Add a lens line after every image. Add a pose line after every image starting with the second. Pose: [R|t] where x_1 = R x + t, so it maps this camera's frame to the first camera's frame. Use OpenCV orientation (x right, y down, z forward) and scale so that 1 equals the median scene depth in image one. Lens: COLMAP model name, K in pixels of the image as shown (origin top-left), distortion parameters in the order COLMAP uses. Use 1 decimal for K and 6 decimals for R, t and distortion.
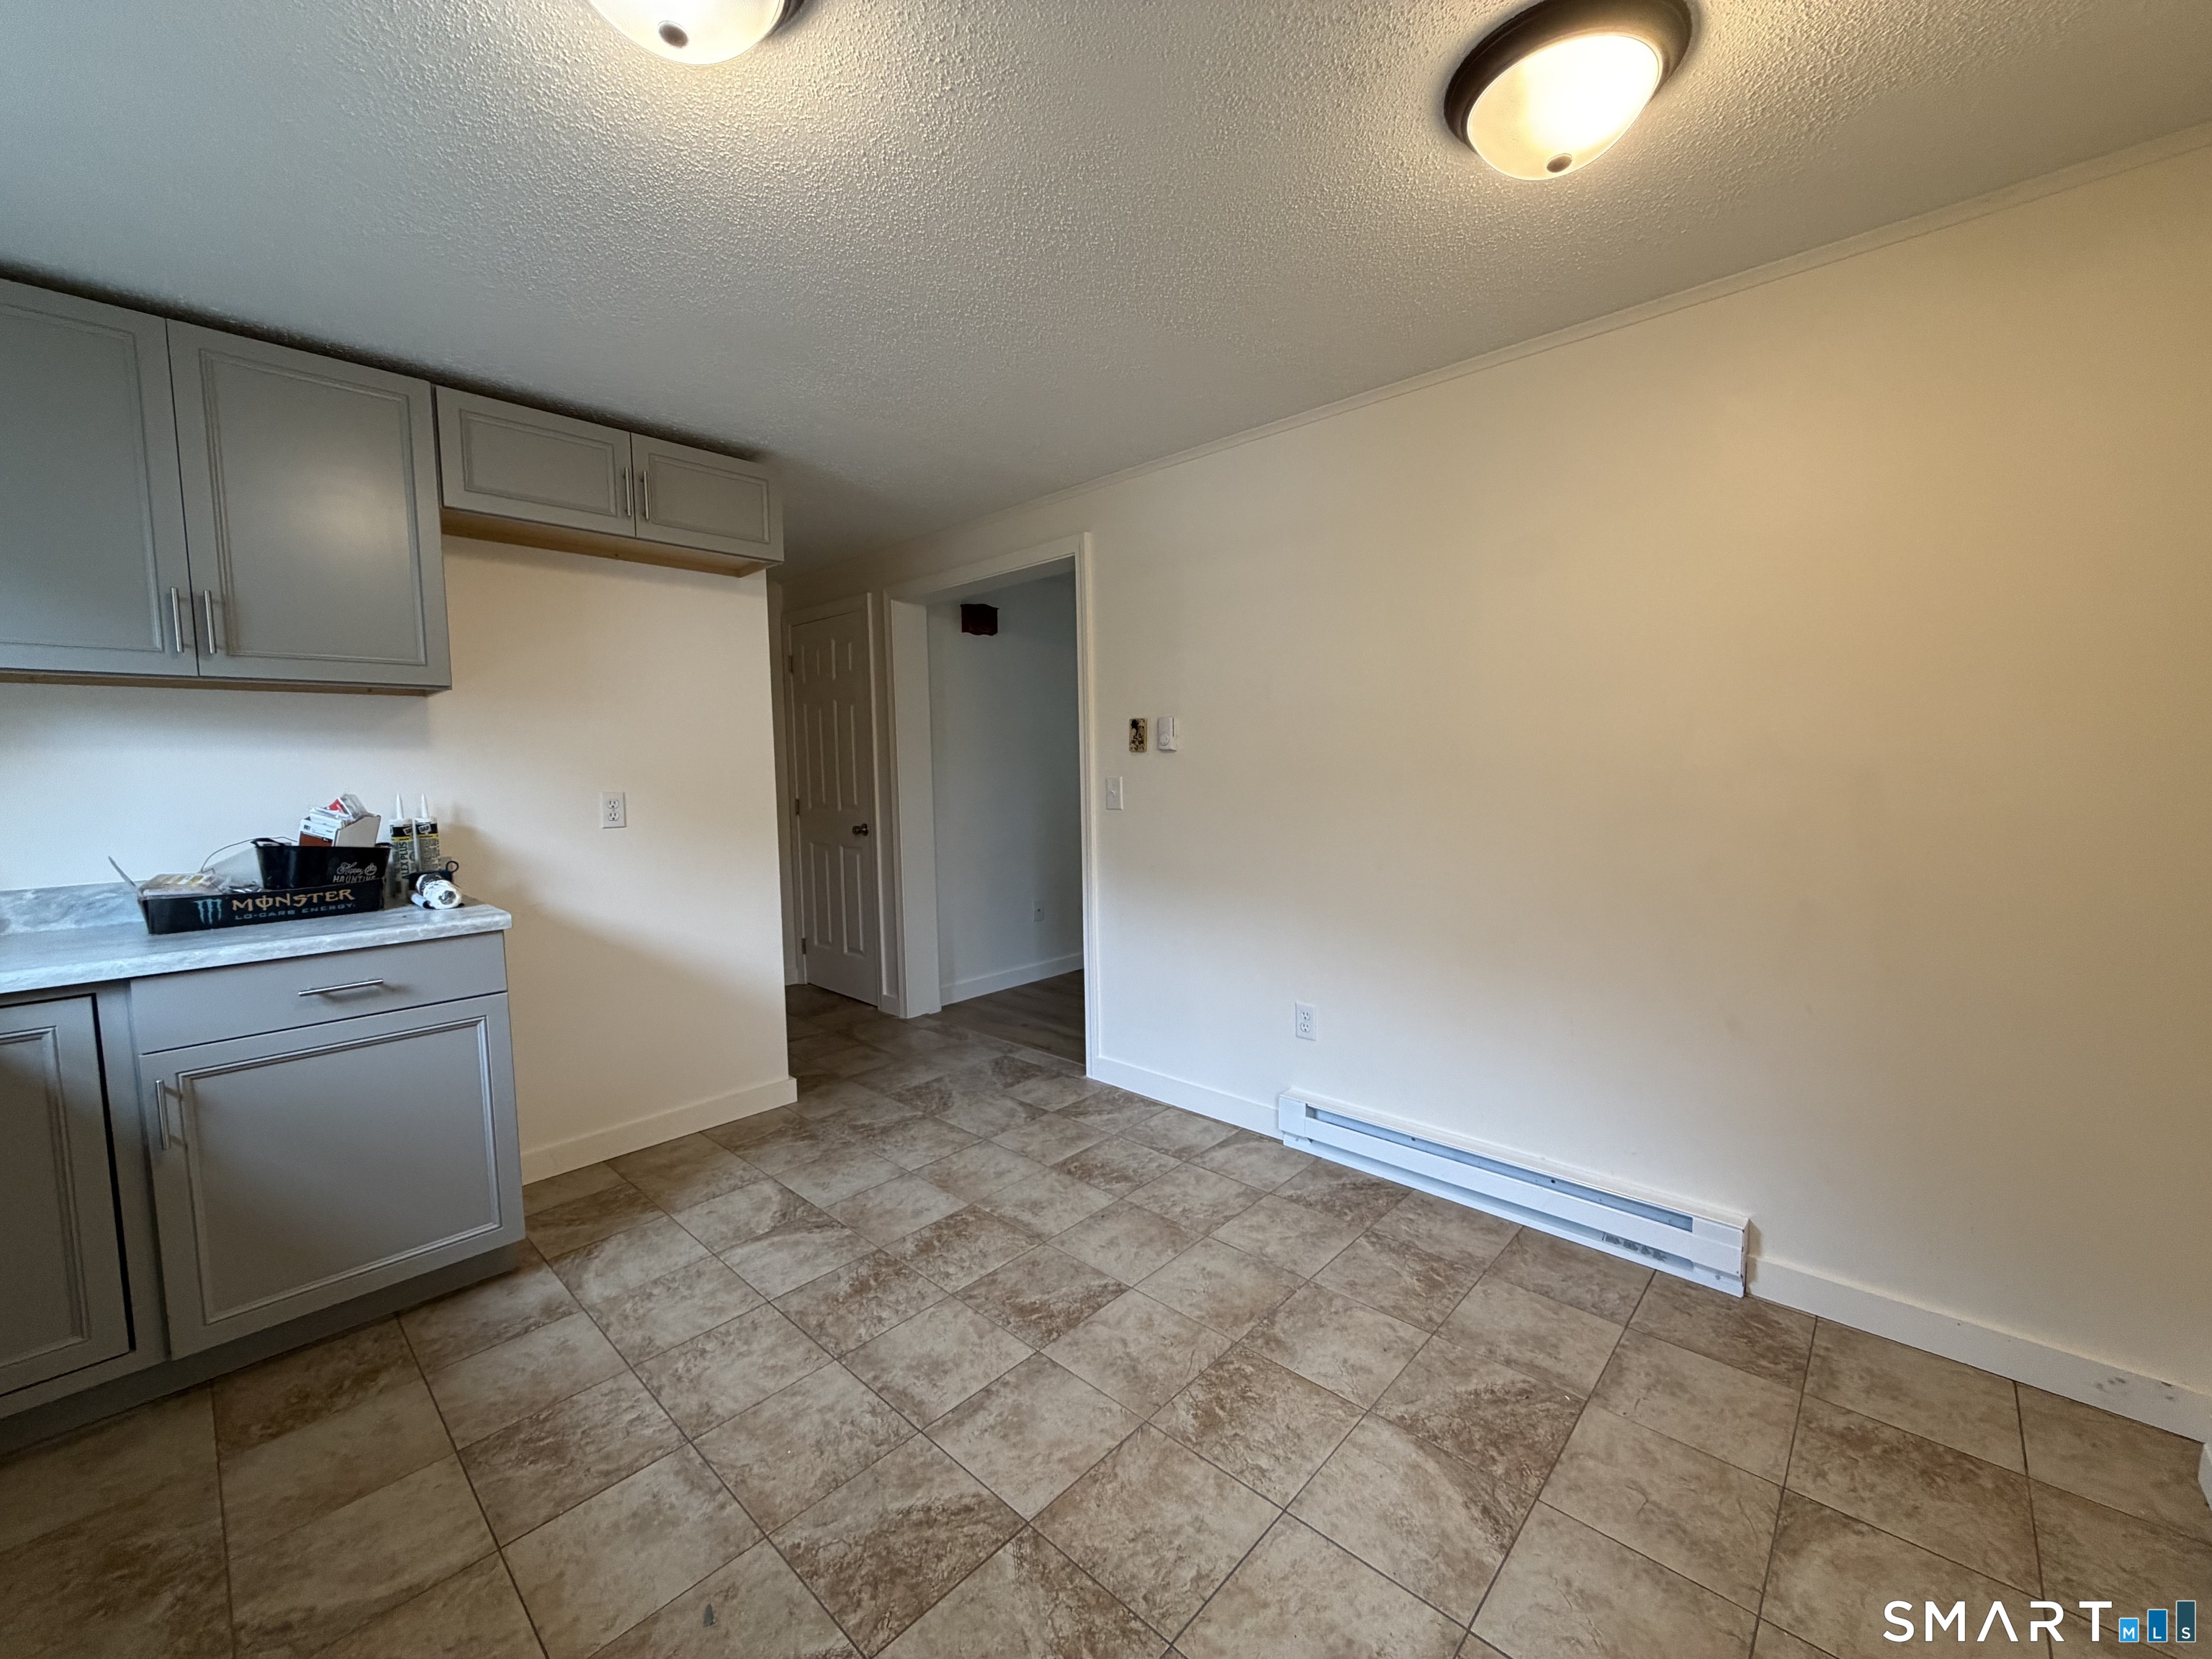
lens RADIAL K [[878.5, 0, 1105.1], [0, 878.5, 830.3], [0, 0, 1]] dist [0.001107, 0.000289]
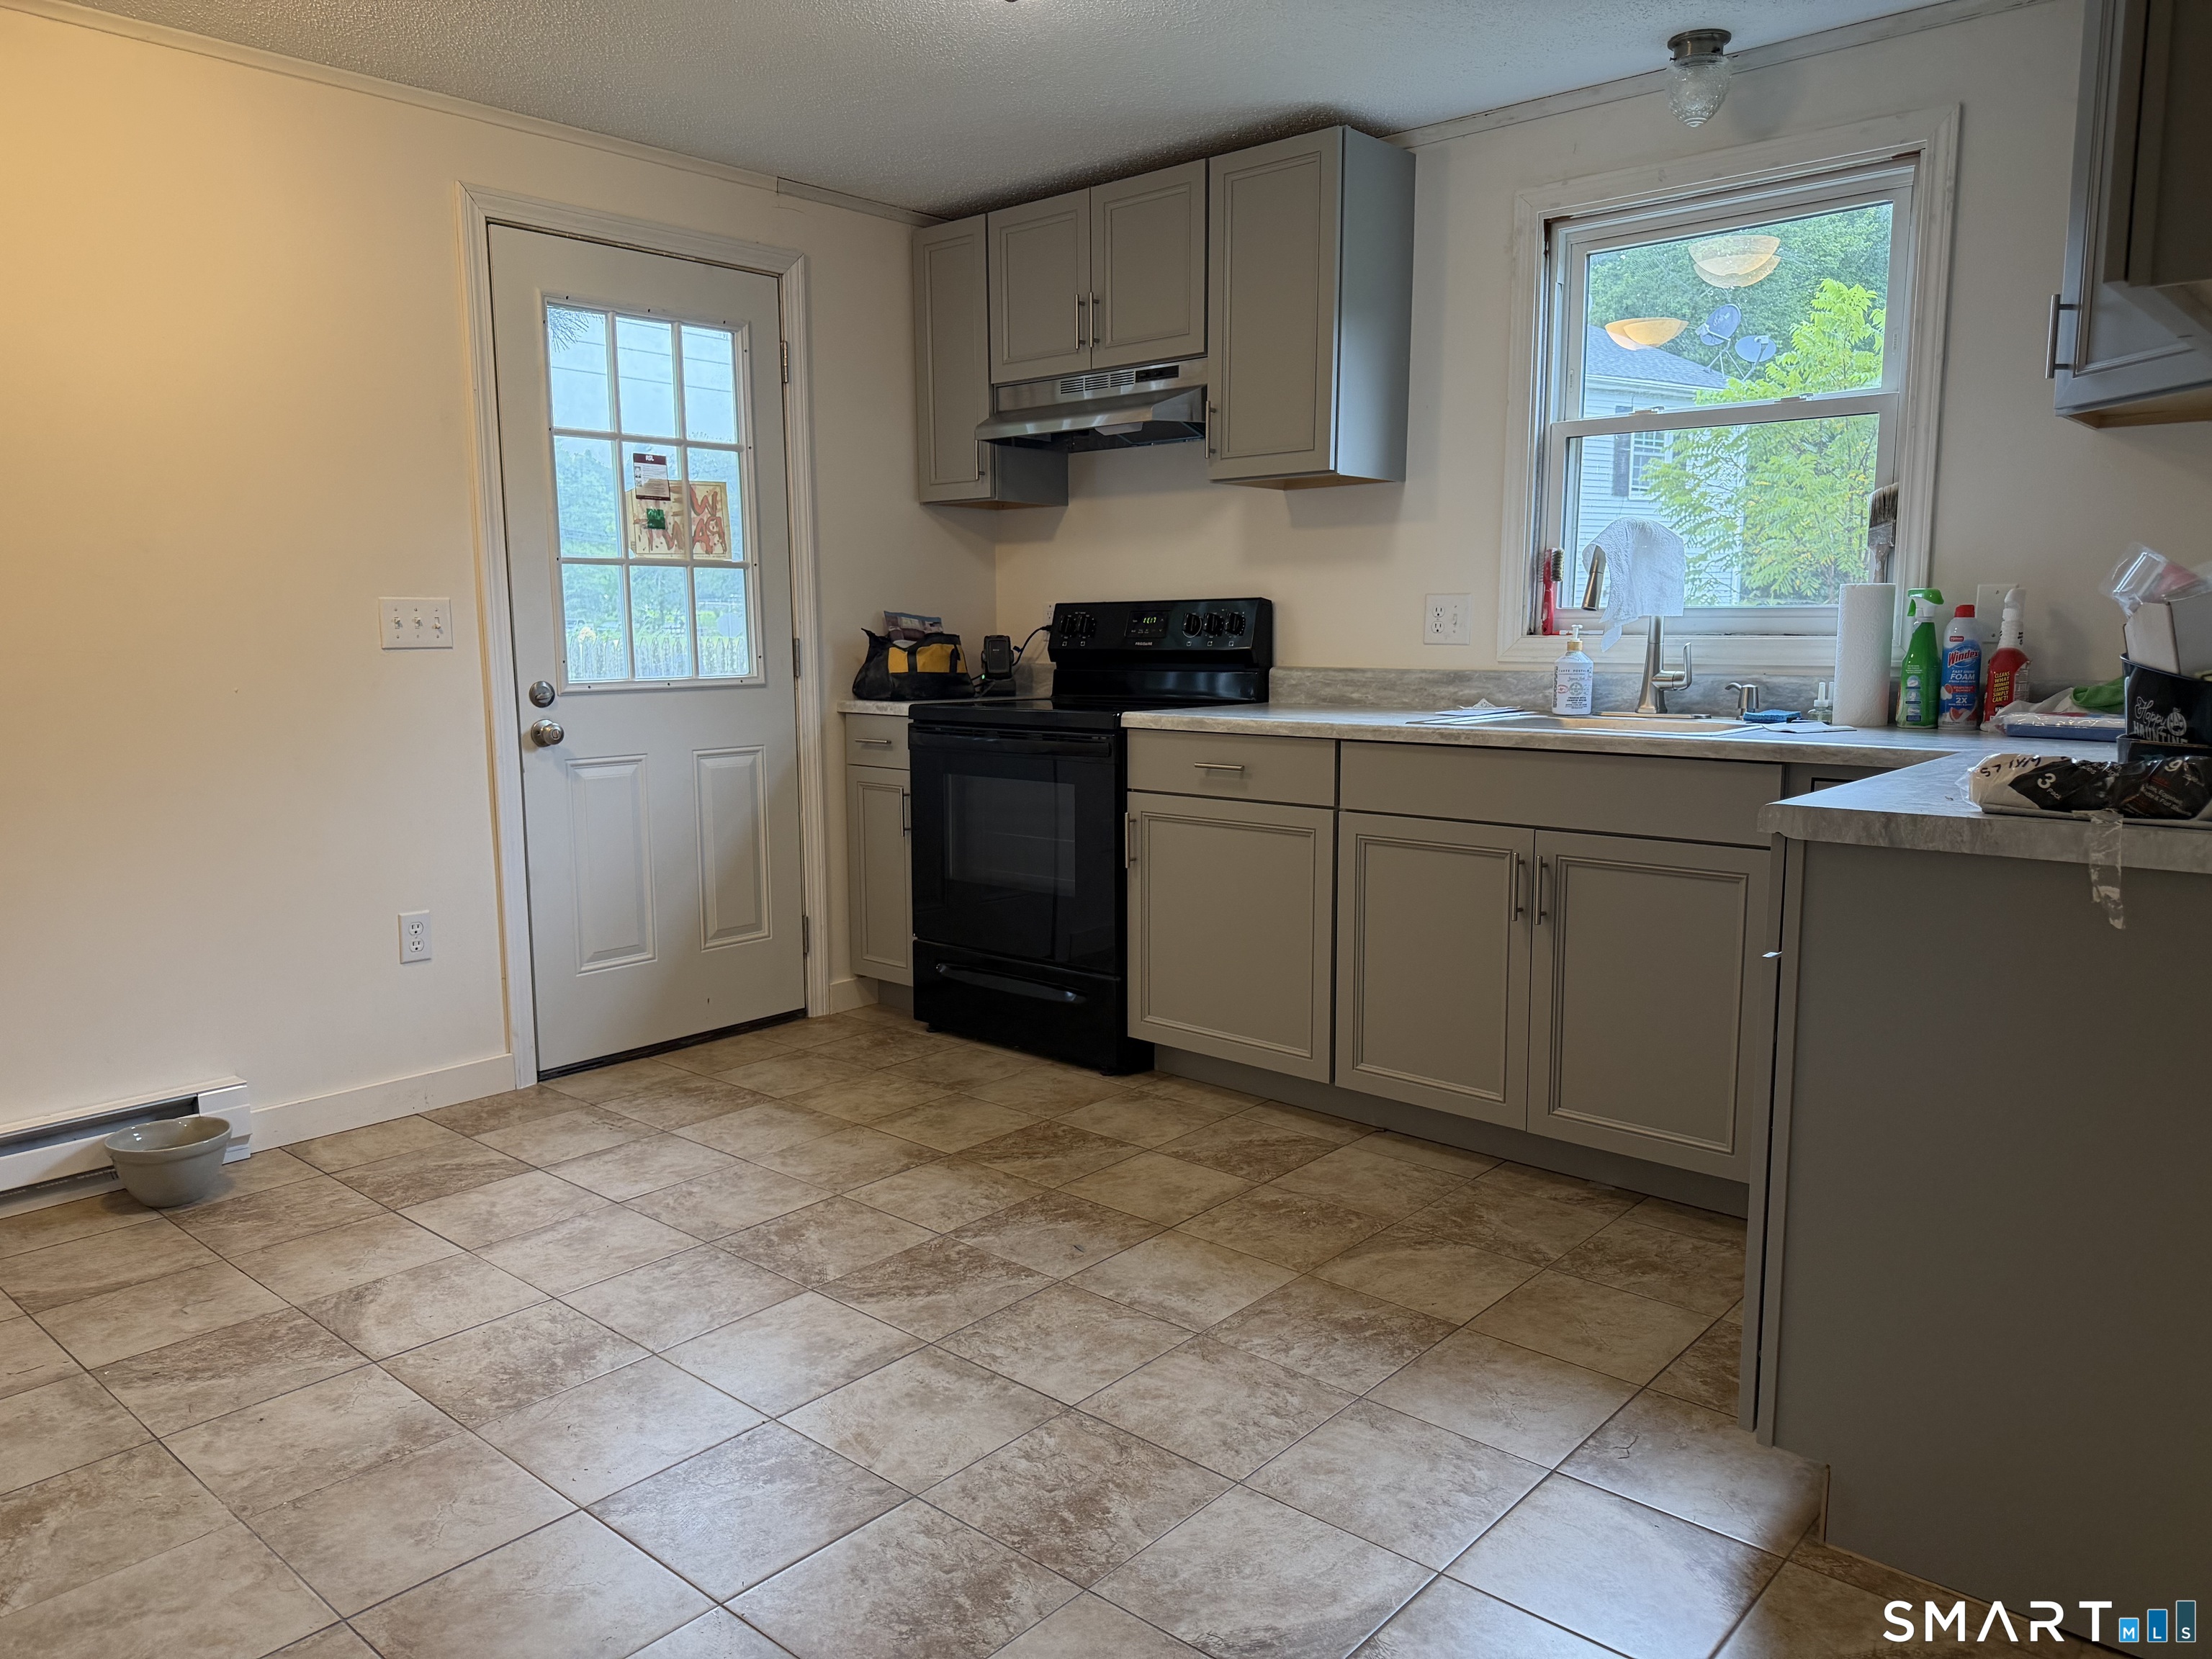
lens RADIAL K [[1563.7, 0, 1107.0], [0, 1563.7, 831.9], [0, 0, 1]] dist [-0.005128, -0.003372]
pose [[-0.999437, 0.025281, -0.022079, -0.342674], [0.019823, 0.975405, 0.219527, -0.110394], [0.027086, 0.218966, -0.975357, 2.251969]]
